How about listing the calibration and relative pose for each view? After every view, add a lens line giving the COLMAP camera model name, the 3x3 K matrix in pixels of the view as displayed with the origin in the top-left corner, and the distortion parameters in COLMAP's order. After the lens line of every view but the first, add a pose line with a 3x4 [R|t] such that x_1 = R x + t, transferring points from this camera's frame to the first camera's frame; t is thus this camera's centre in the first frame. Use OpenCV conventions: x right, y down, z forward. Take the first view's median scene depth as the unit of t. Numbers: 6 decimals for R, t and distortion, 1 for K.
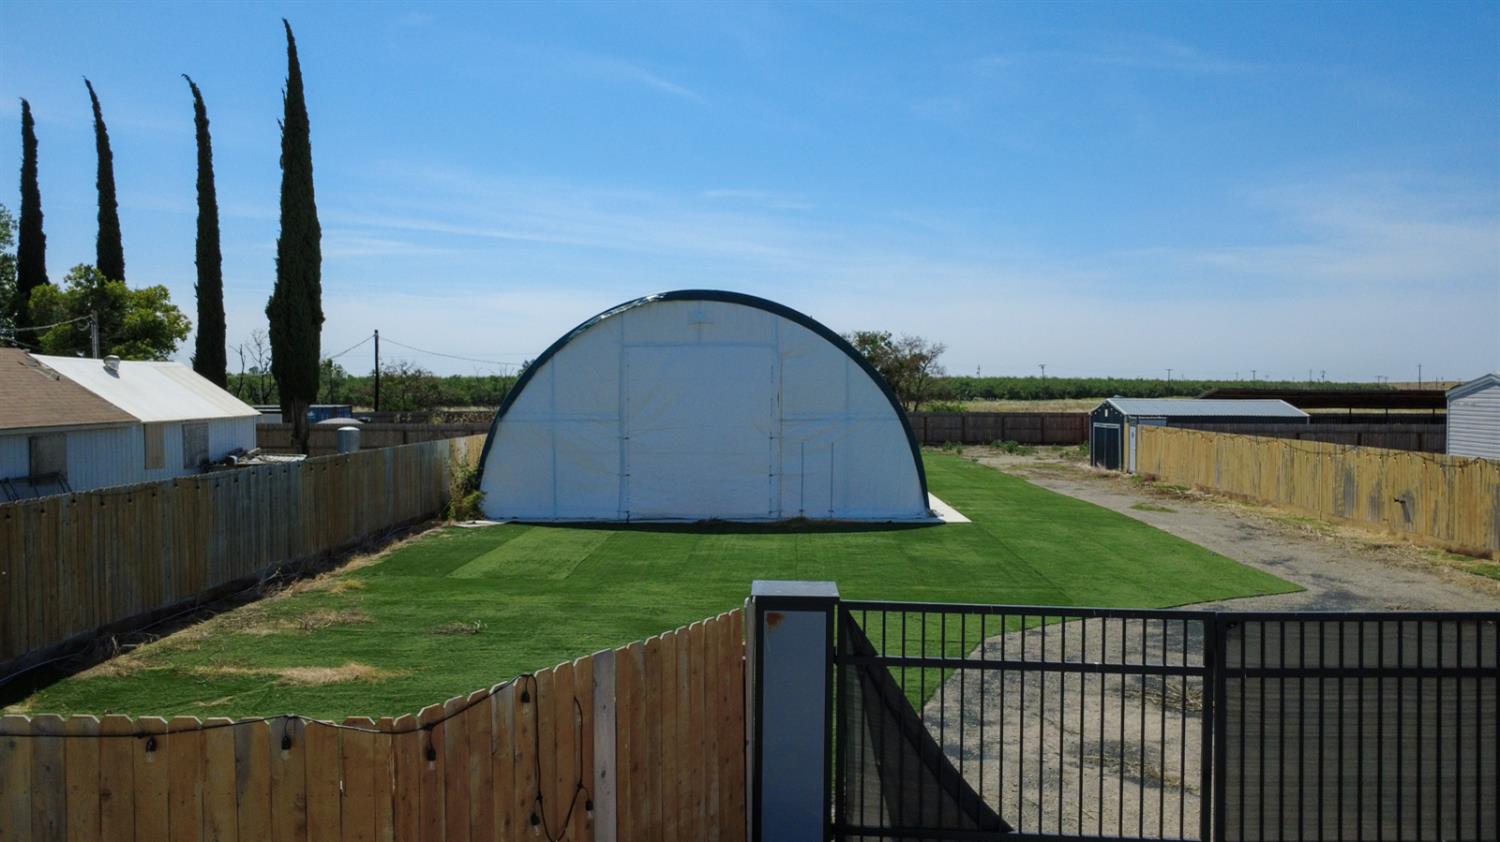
lens RADIAL K [[1115.9, 0, 750.0], [0, 1115.9, 421.0], [0, 0, 1]] dist [0.000279, -0.003146]
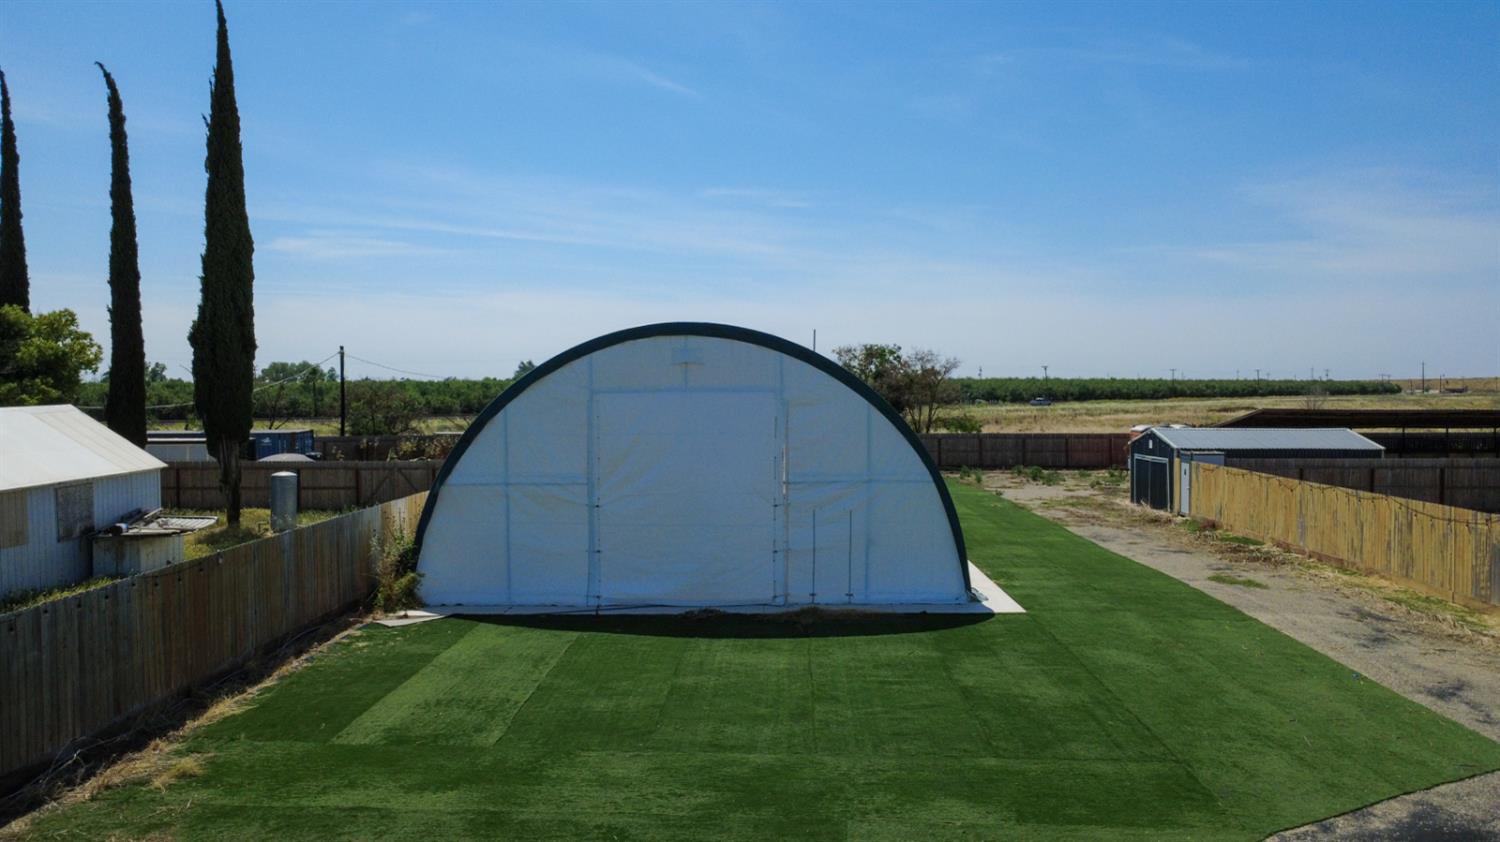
lens RADIAL K [[1115.9, 0, 750.0], [0, 1115.9, 421.0], [0, 0, 1]] dist [0.000279, -0.003146]
pose [[0.999988, -0.004619, 0.001855, -0.000596], [0.004617, 0.999989, 0.001293, -0.045470], [-0.001860, -0.001285, 0.999997, 0.184445]]
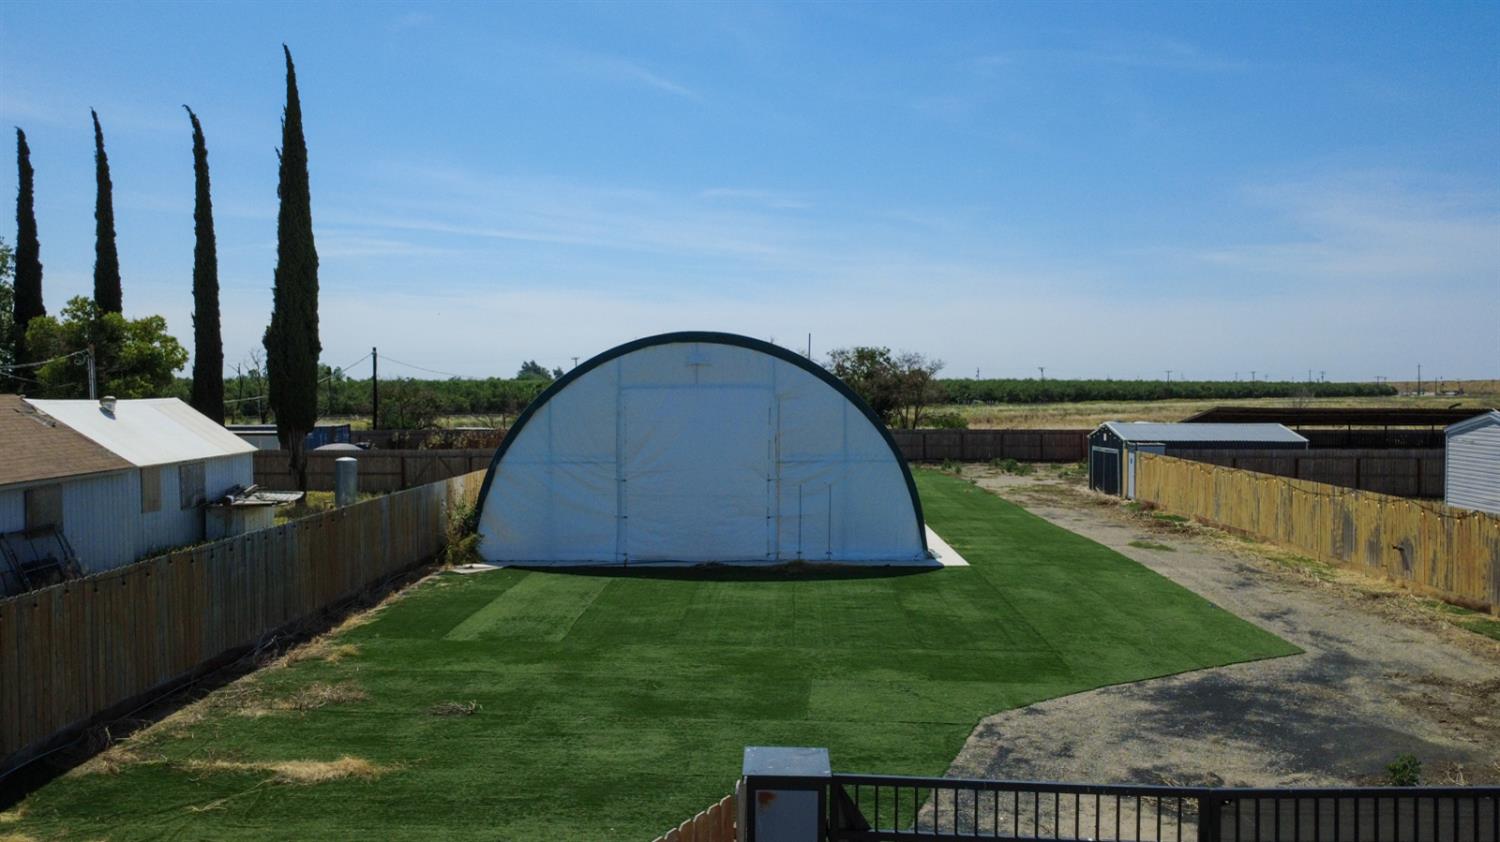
lens RADIAL K [[1115.9, 0, 750.0], [0, 1115.9, 421.0], [0, 0, 1]] dist [0.000279, -0.003146]
pose [[0.999998, -0.001916, 0.000352, 0.001850], [0.001916, 0.999998, 0.000744, -0.037048], [-0.000354, -0.000743, 1.000000, 0.001699]]
